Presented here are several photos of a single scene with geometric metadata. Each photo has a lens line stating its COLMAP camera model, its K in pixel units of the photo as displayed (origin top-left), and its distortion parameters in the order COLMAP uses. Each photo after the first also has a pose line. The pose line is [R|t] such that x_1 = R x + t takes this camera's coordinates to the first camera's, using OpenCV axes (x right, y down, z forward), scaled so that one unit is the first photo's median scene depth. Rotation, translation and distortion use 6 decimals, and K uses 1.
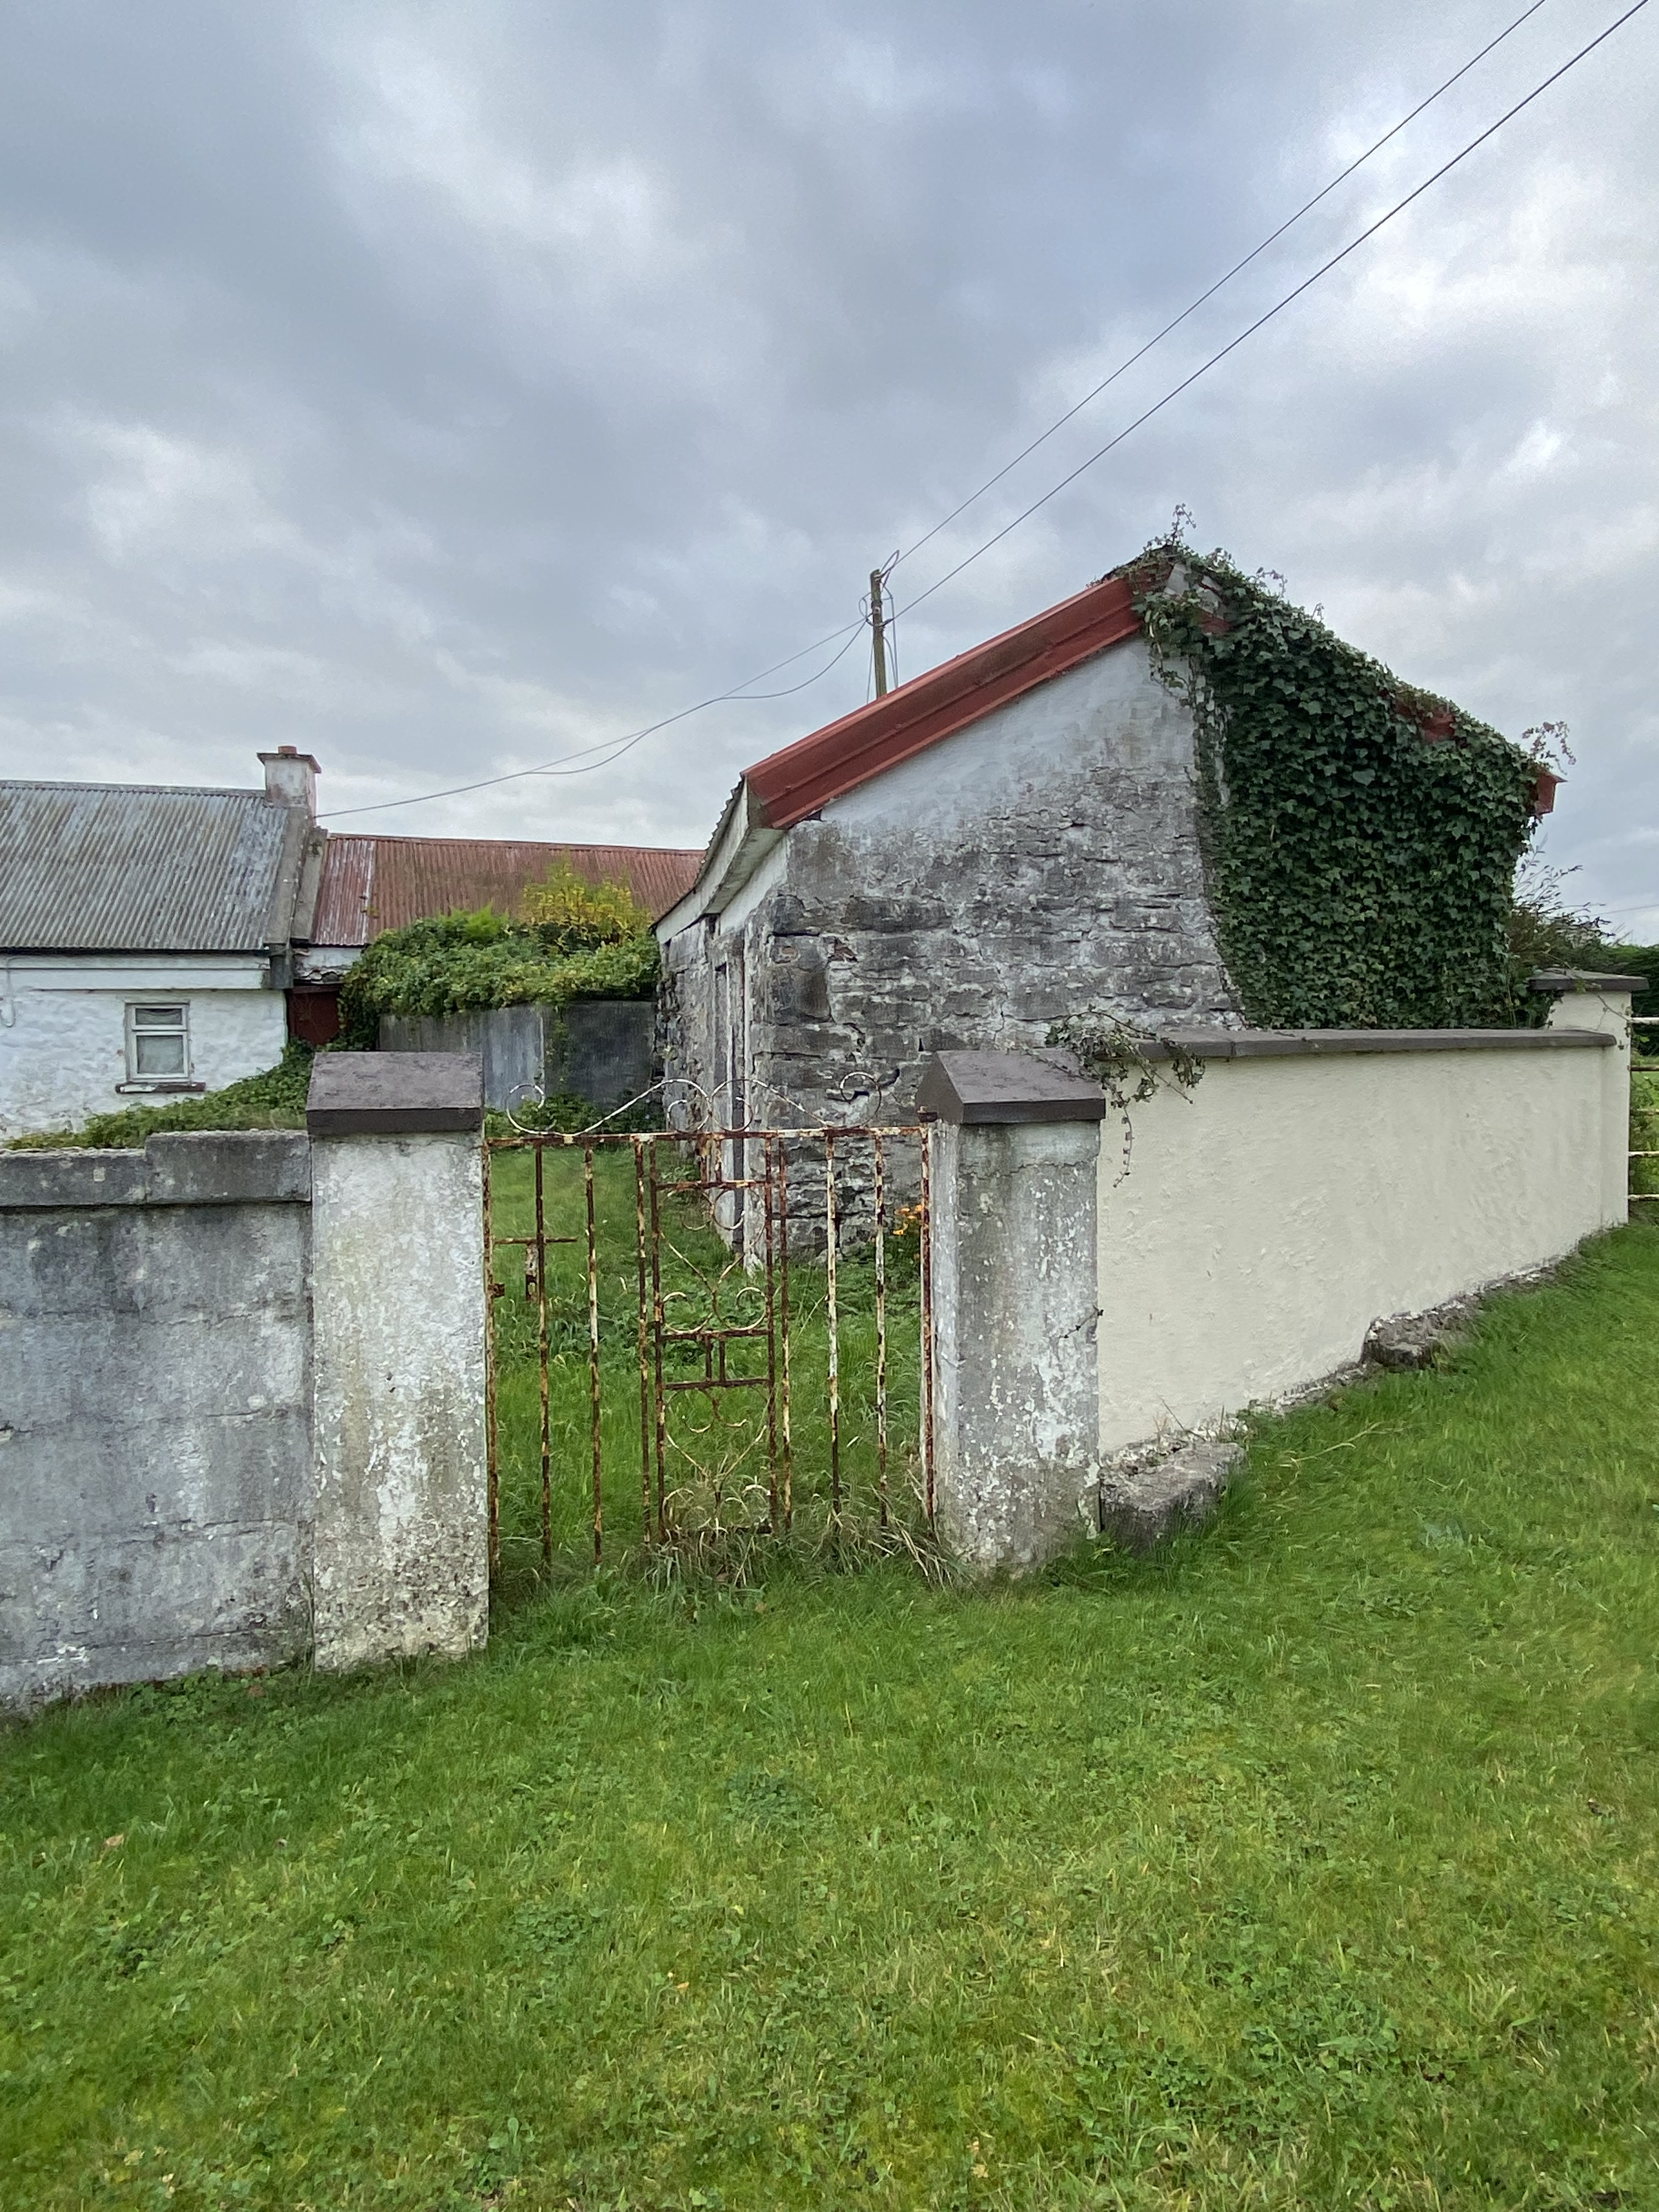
lens RADIAL K [[1475.0, 0, 826.6], [0, 1475.0, 1096.3], [0, 0, 1]] dist [0.032074, -0.002994]
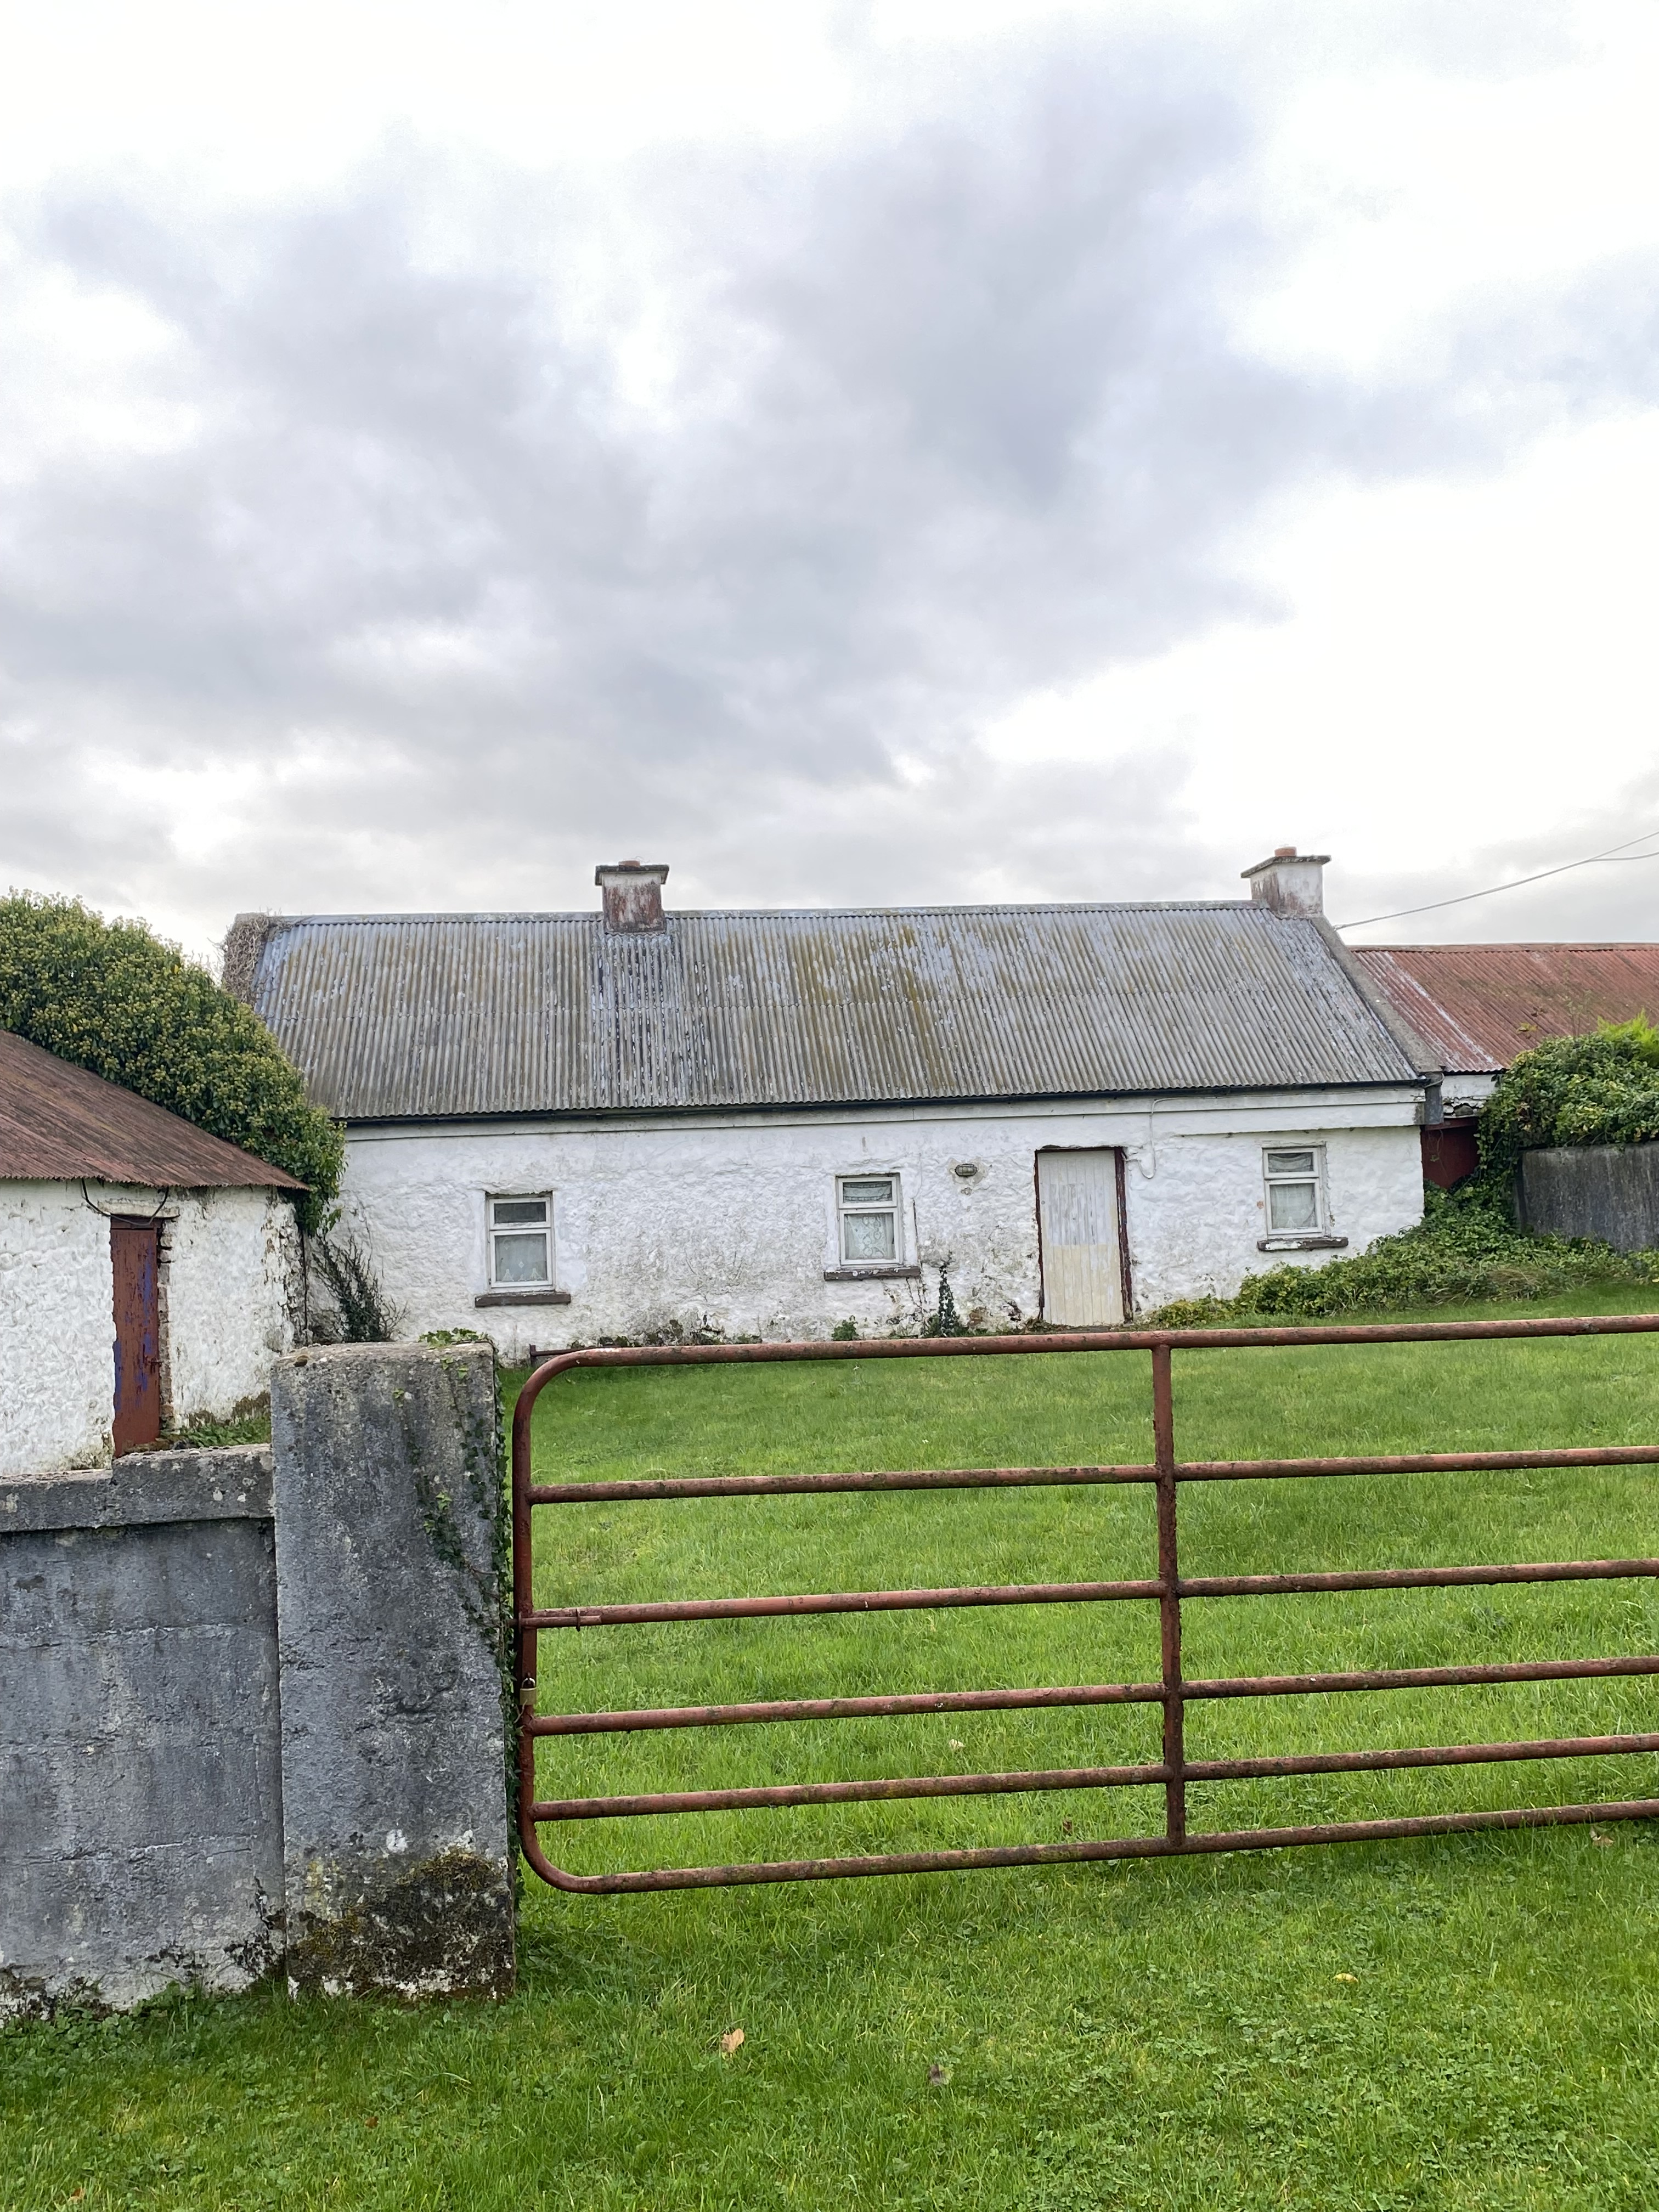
lens RADIAL K [[2158.9, 0, 831.9], [0, 2158.9, 1107.9], [0, 0, 1]] dist [0.035694, 0.000000]
pose [[0.989528, -0.042335, -0.137991, -0.264338], [0.028293, 0.994364, -0.102177, 0.017518], [0.141539, 0.097203, 0.985149, -0.137700]]
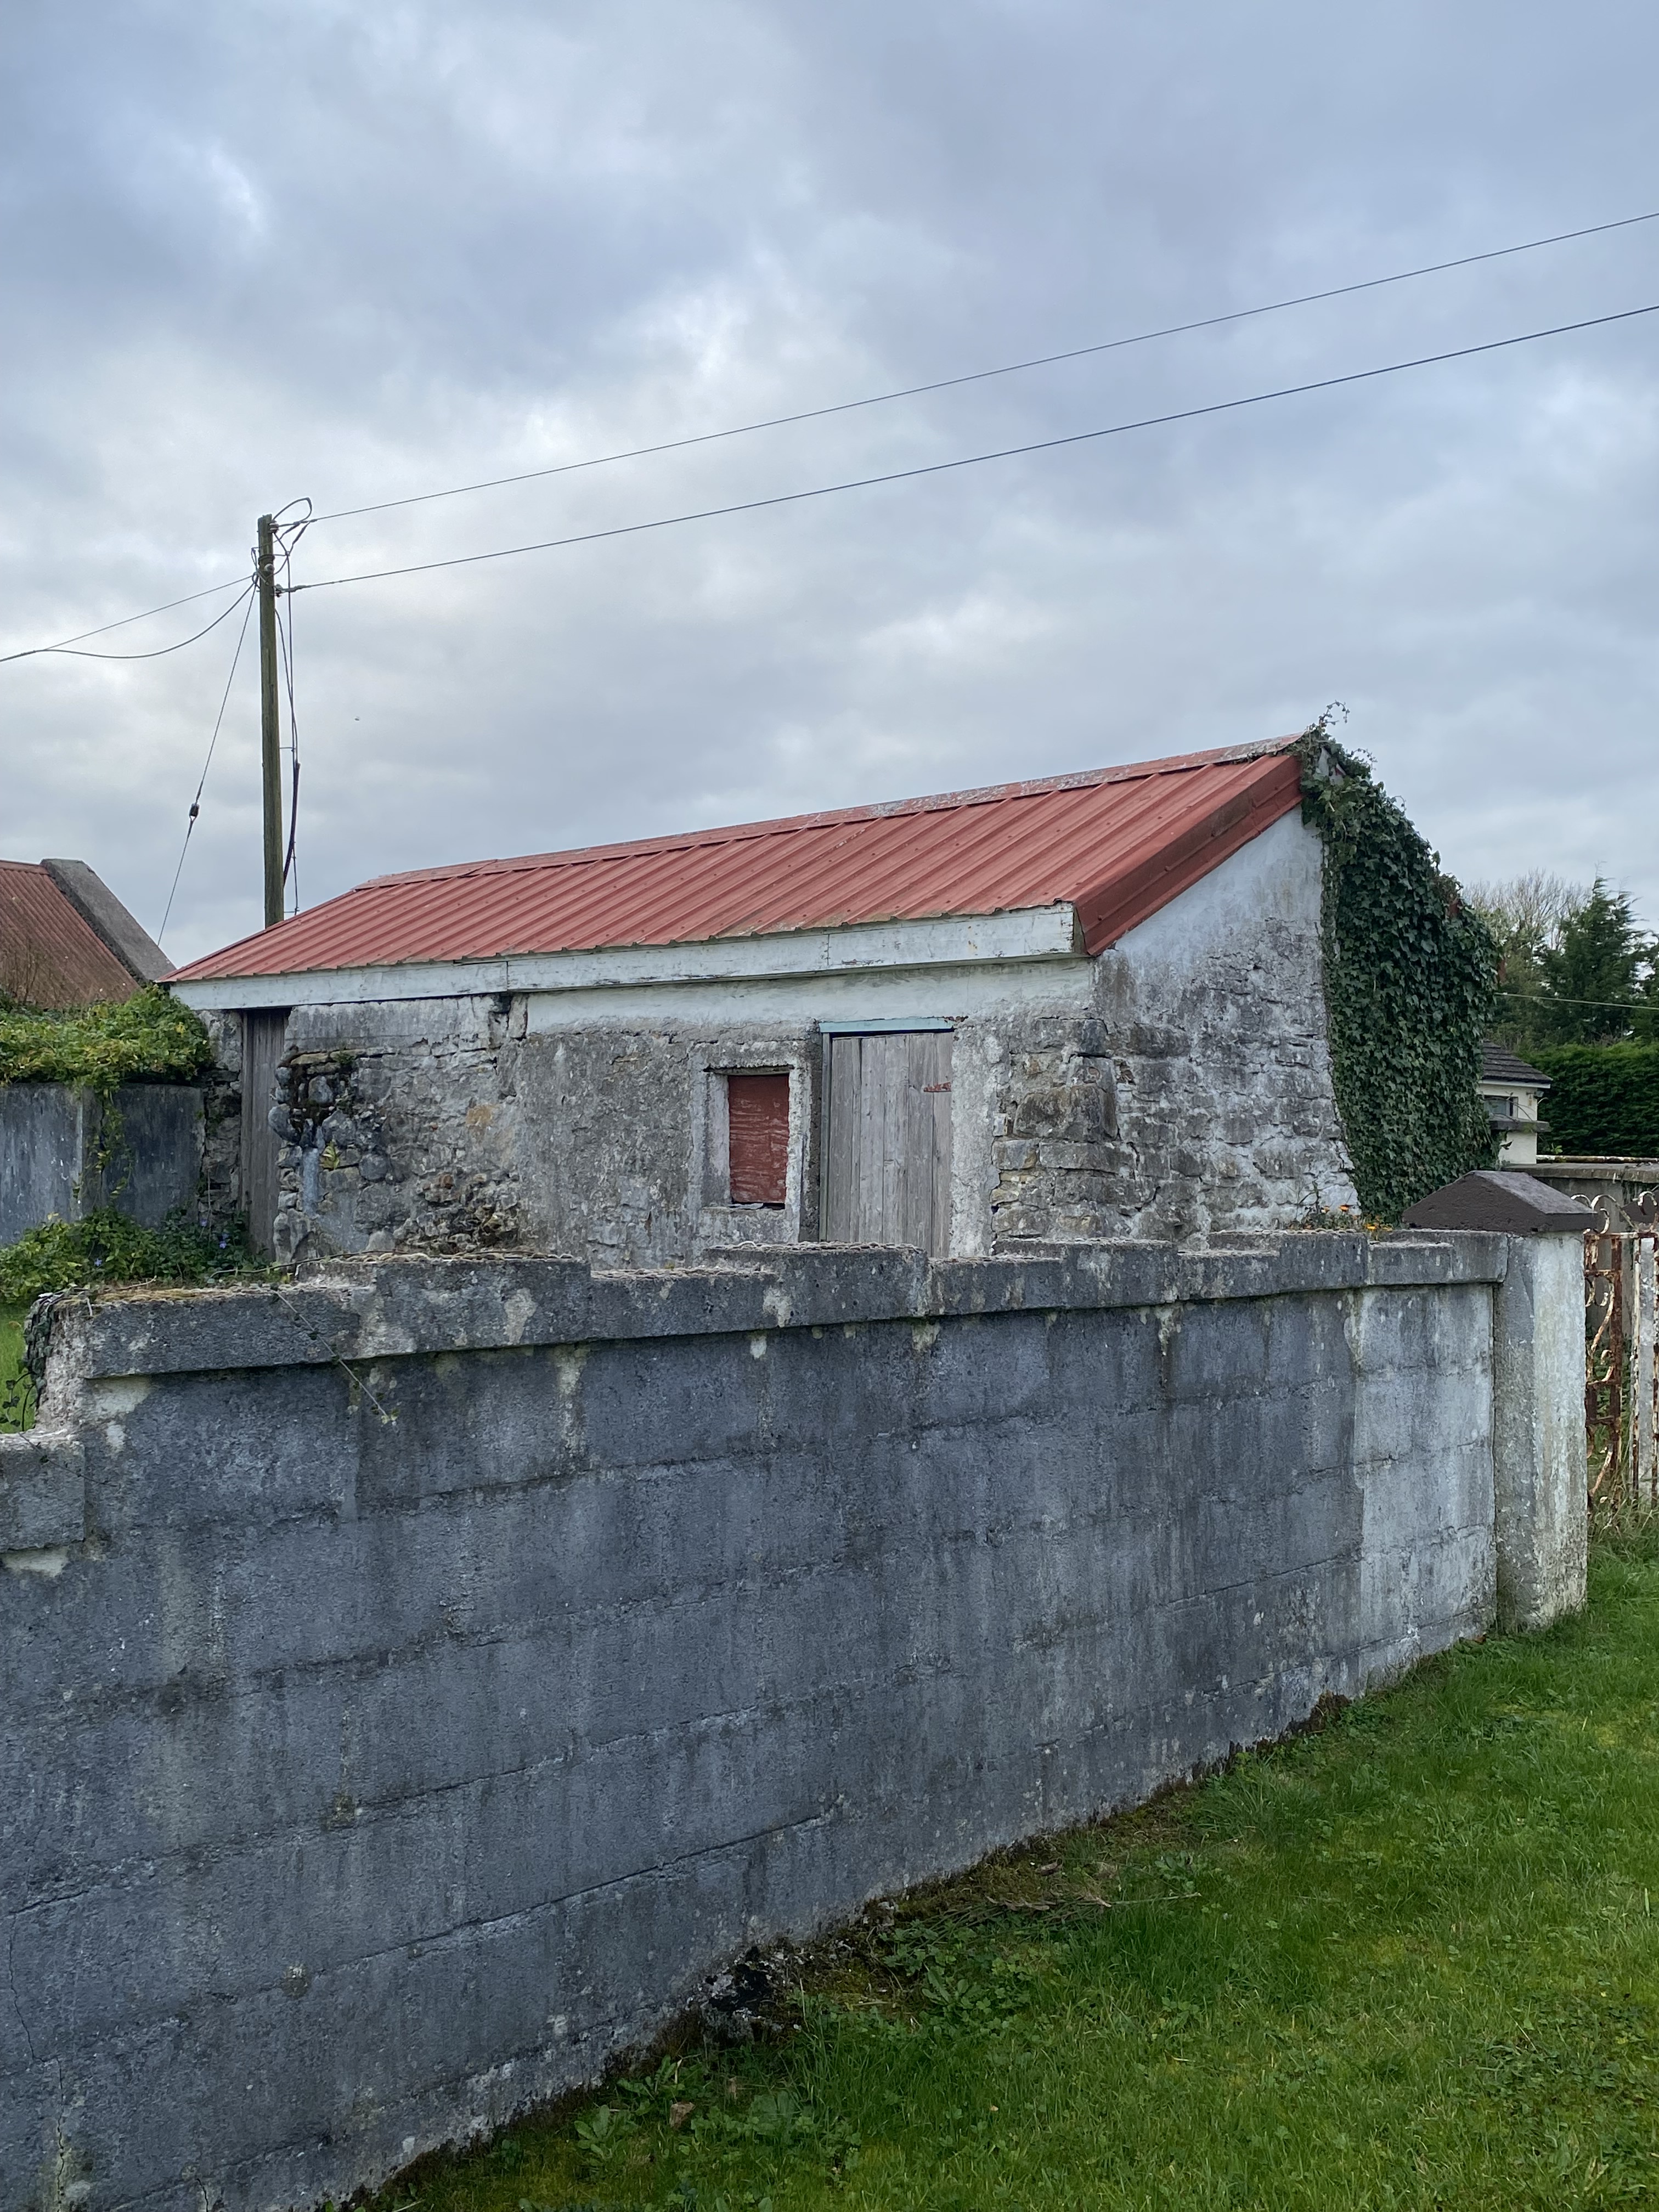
lens RADIAL K [[2158.9, 0, 828.1], [0, 2158.9, 1111.4], [0, 0, 1]] dist [0.035694, 0.000000]
pose [[0.819992, 0.035232, 0.571290, -1.037884], [-0.003825, 0.998419, -0.056083, 0.015582], [-0.572362, 0.043803, 0.818830, -0.137837]]
